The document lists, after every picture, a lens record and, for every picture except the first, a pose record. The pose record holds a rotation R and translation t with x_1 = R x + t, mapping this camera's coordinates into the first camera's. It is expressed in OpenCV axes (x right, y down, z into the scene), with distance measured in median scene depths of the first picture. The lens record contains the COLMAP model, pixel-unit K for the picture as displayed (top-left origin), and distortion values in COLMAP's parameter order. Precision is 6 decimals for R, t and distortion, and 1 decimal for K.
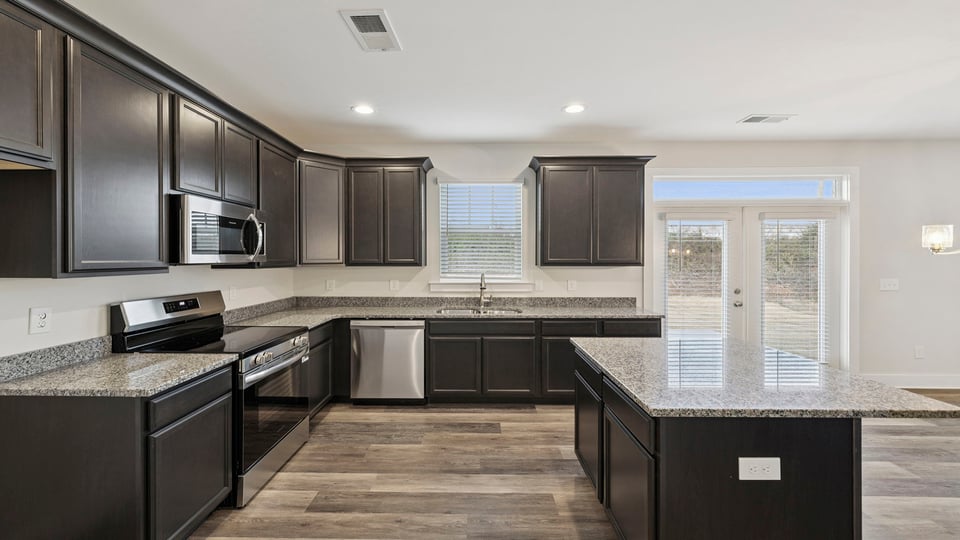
lens RADIAL K [[410.3, 0, 474.6], [0, 410.3, 259.9], [0, 0, 1]] dist [0.000793, 0.000062]
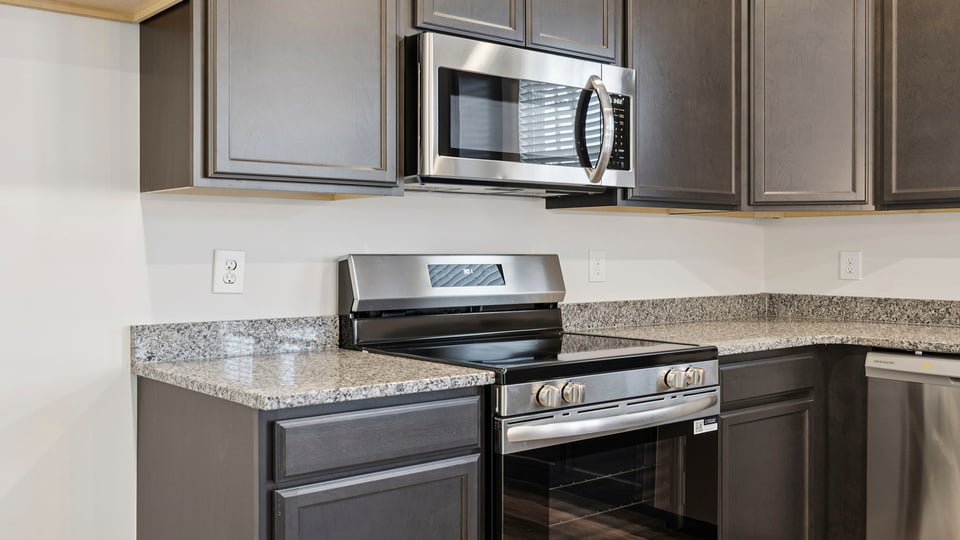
lens RADIAL K [[942.0, 0, 480.0], [0, 942.0, 270.0], [0, 0, 1]] dist [0.005292, 0.004737]
pose [[0.645126, 0.009723, -0.764014, 0.186679], [-0.001505, 0.999933, 0.011455, 0.107626], [0.764074, -0.006240, 0.645098, 0.334974]]
